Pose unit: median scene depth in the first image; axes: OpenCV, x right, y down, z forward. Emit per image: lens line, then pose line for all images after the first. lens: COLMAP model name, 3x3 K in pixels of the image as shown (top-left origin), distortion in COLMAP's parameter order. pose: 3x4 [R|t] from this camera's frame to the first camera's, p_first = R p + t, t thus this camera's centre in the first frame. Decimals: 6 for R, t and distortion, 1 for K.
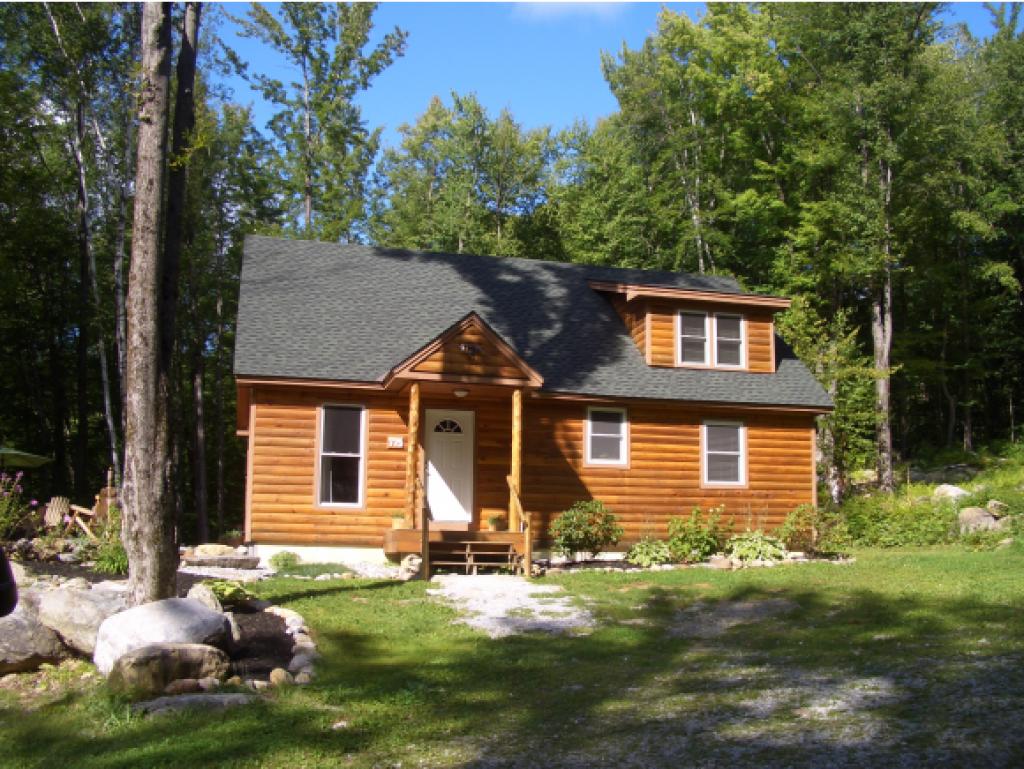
lens RADIAL K [[1060.1, 0, 512.0], [0, 1060.1, 384.5], [0, 0, 1]] dist [-0.221267, 0.212314]
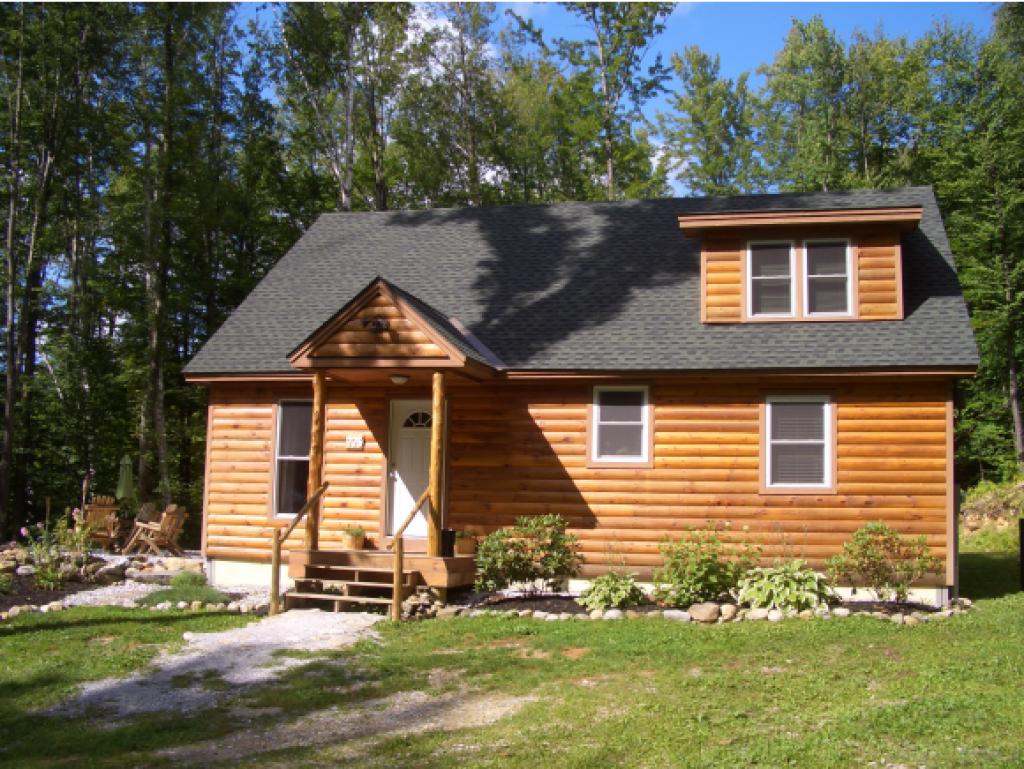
lens RADIAL K [[1060.1, 0, 512.0], [0, 1060.1, 384.5], [0, 0, 1]] dist [-0.221267, 0.212314]
pose [[0.863586, -0.051315, -0.501584, 0.386371], [0.064287, 0.997894, 0.008595, 0.009558], [0.500087, -0.039668, 0.865066, 0.316310]]
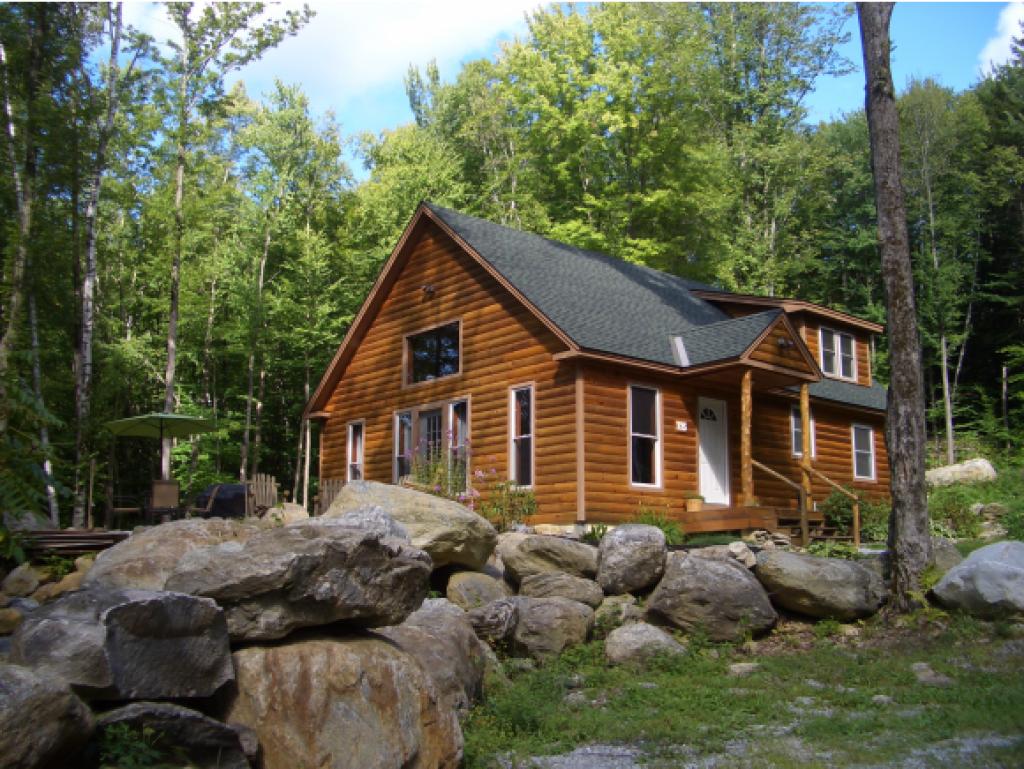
lens RADIAL K [[1060.1, 0, 512.0], [0, 1060.1, 384.5], [0, 0, 1]] dist [-0.221267, 0.212314]
pose [[0.900300, 0.070093, 0.429590, -0.650169], [-0.059598, 0.997504, -0.037857, 0.057980], [-0.431171, 0.008480, 0.902230, 0.131337]]
